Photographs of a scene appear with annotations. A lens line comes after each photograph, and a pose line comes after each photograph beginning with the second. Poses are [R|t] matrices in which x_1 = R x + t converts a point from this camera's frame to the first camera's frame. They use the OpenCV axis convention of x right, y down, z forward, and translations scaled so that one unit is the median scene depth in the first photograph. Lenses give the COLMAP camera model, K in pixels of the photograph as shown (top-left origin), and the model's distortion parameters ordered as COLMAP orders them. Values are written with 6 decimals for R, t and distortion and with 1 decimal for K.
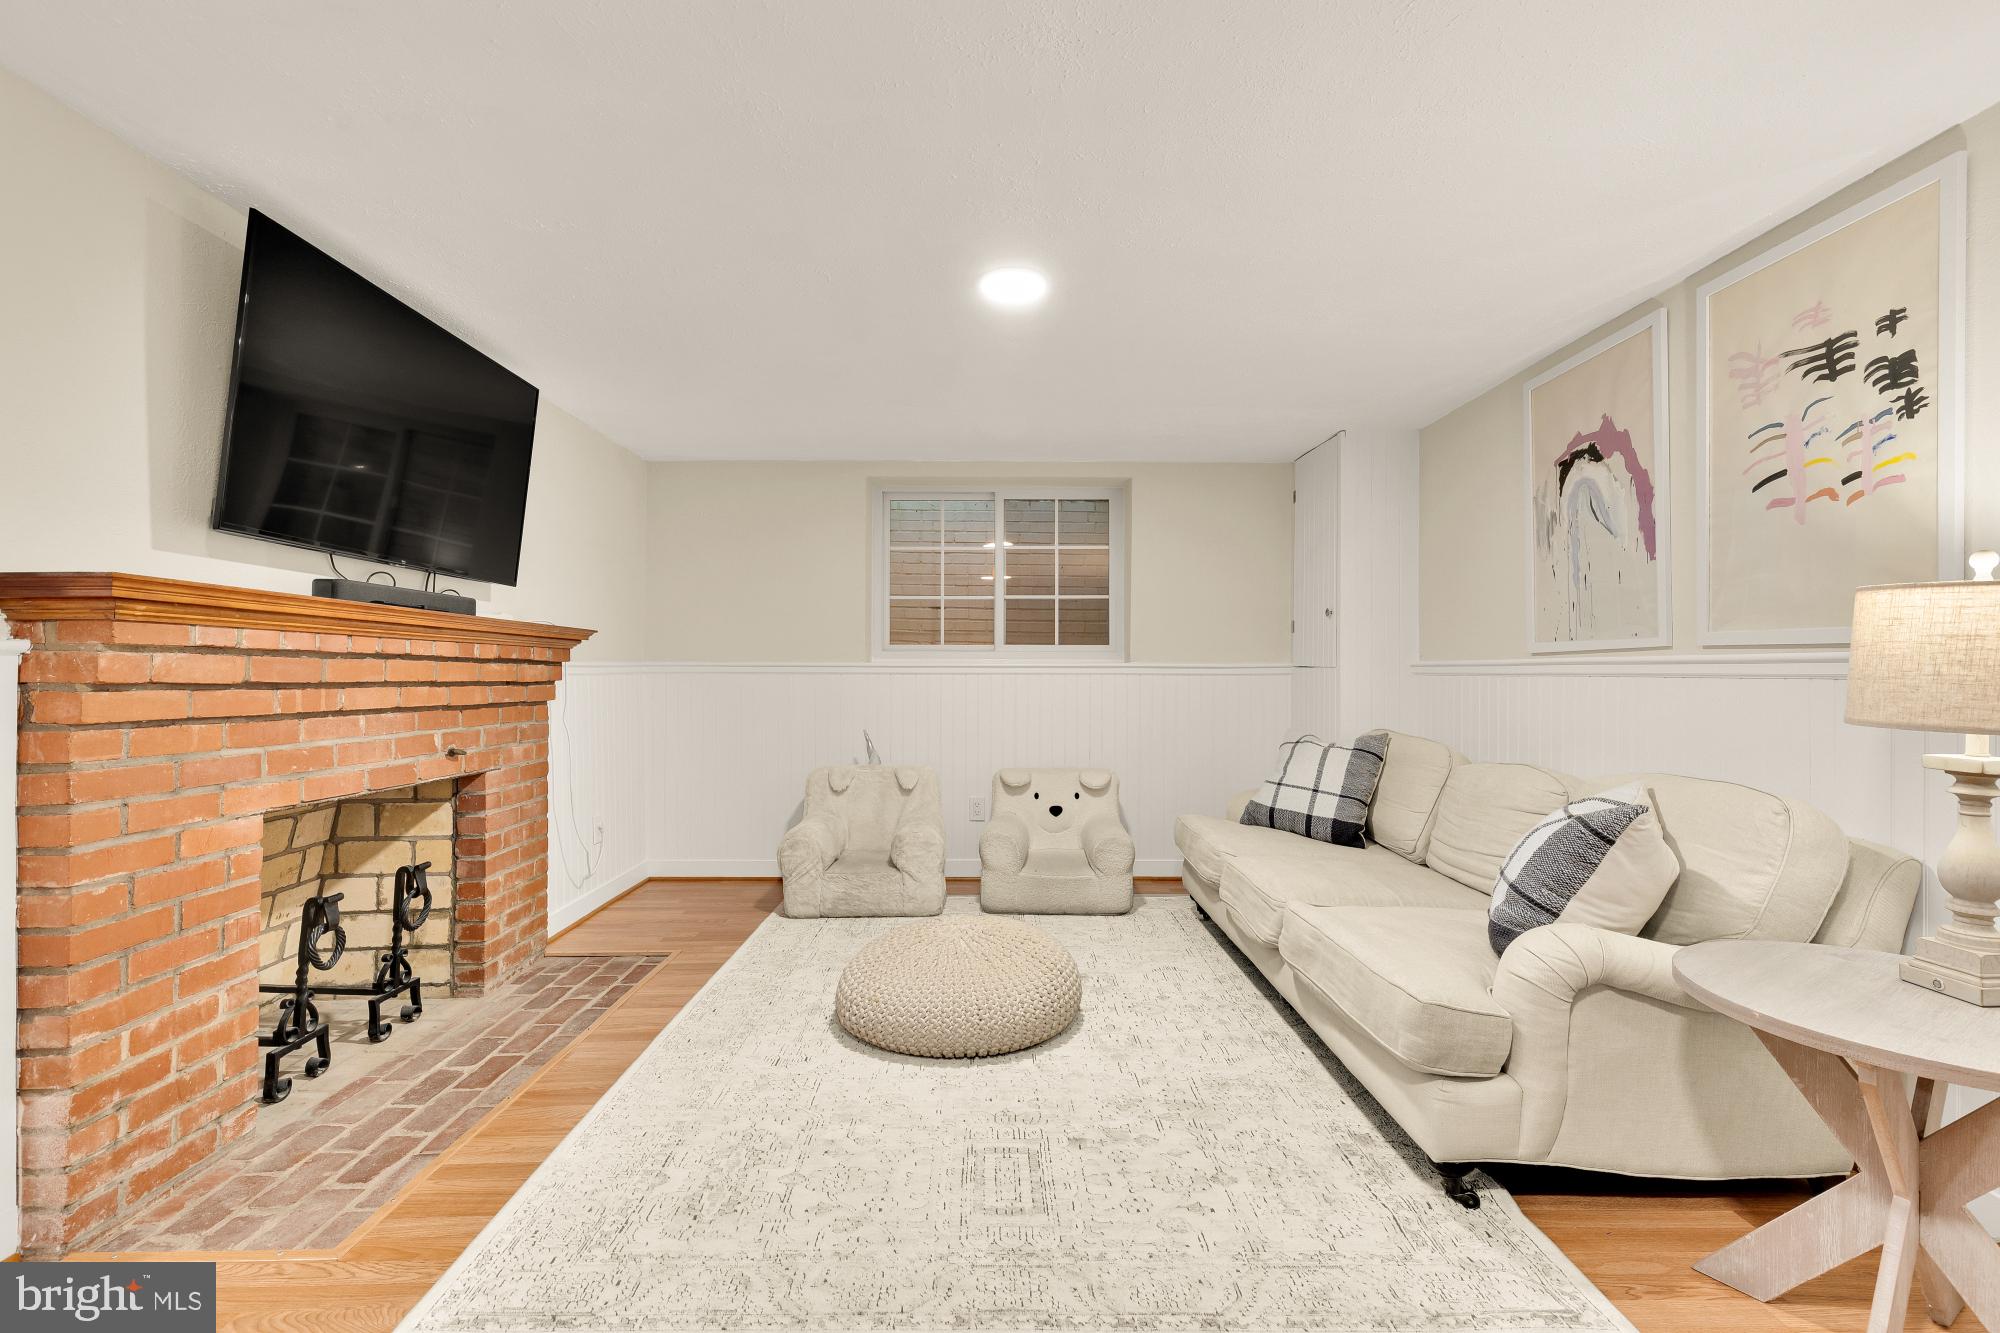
lens RADIAL K [[895.6, 0, 990.9], [0, 895.6, 665.8], [0, 0, 1]] dist [0.007183, -0.002070]
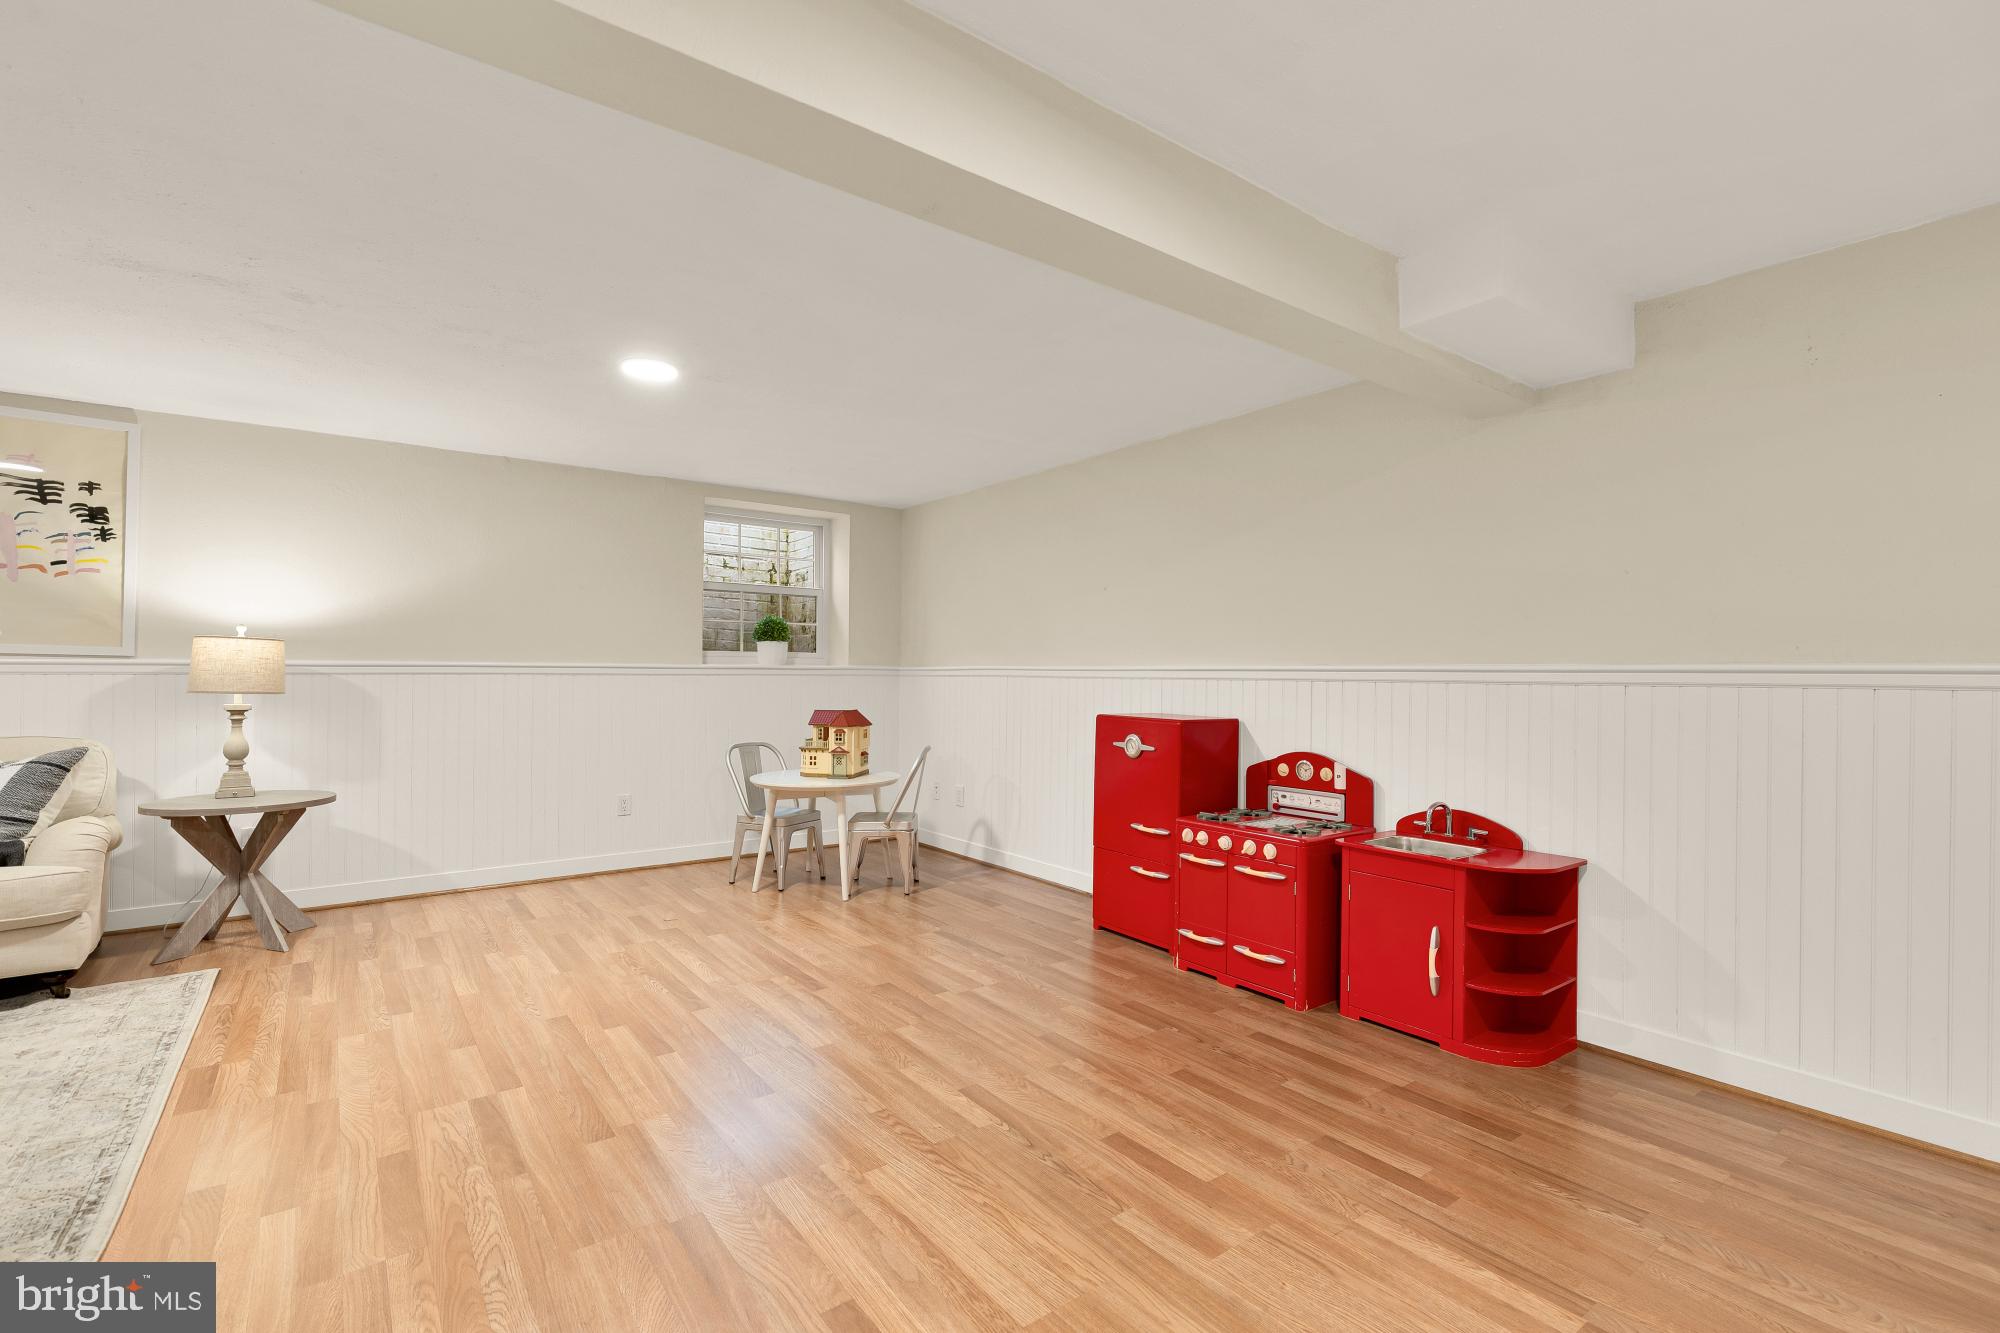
lens RADIAL K [[895.6, 0, 1001.1], [0, 895.6, 670.8], [0, 0, 1]] dist [0.007183, -0.002070]
pose [[-0.591519, -0.001539, 0.806290, -1.145978], [-0.008348, 0.999956, -0.004216, -0.000307], [-0.806248, -0.009225, -0.591506, 0.384618]]
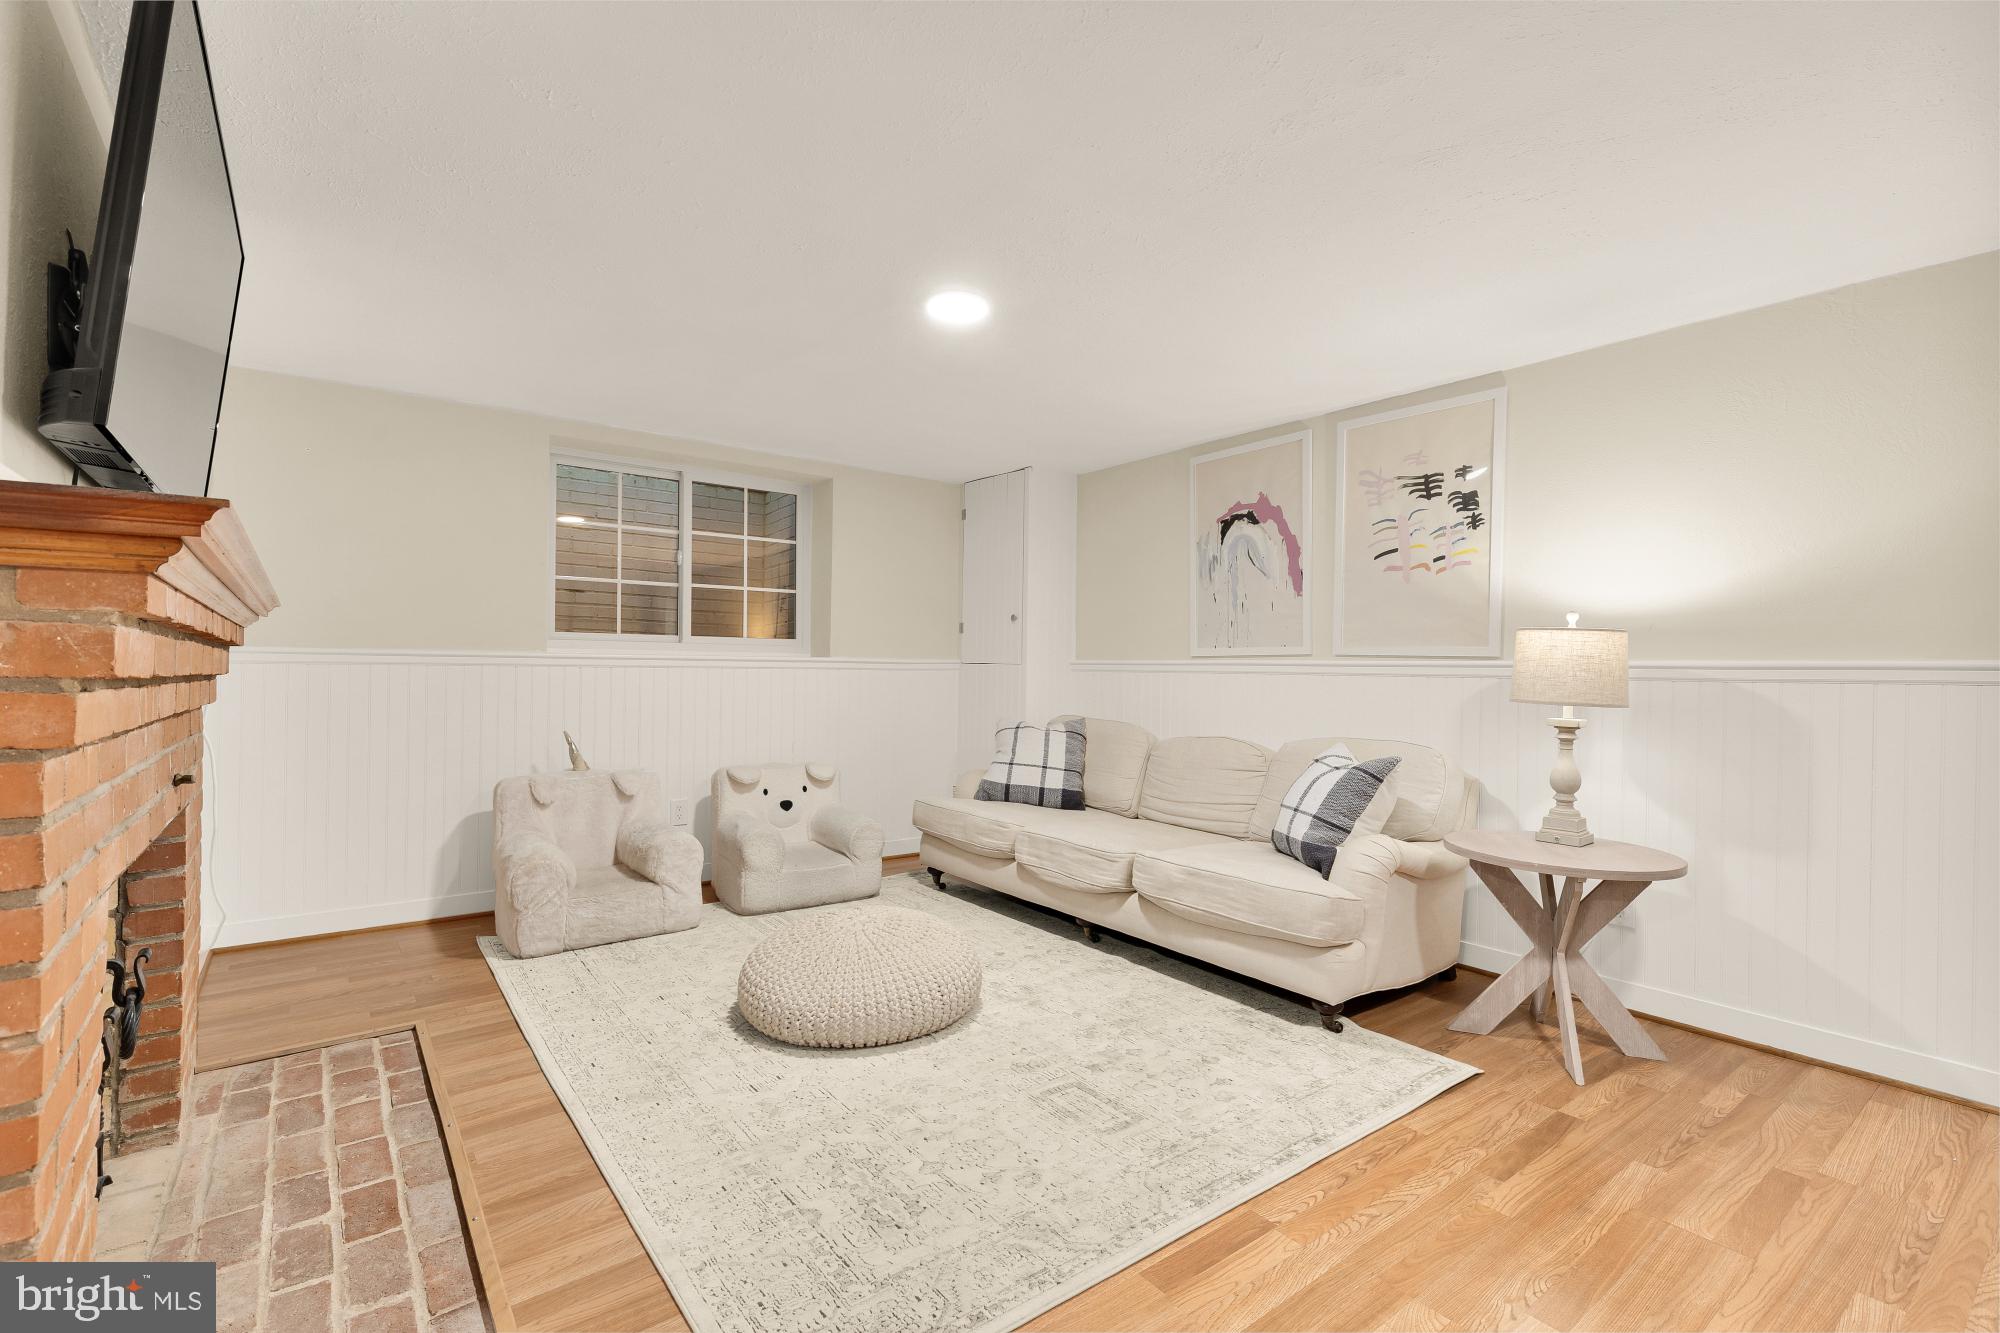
lens RADIAL K [[895.6, 0, 991.3], [0, 895.6, 666.0], [0, 0, 1]] dist [0.007183, -0.002070]
pose [[0.800269, 0.009718, 0.599563, -0.522844], [-0.014645, 0.999887, 0.003340, 0.000489], [-0.599463, -0.011453, 0.800321, 0.104157]]
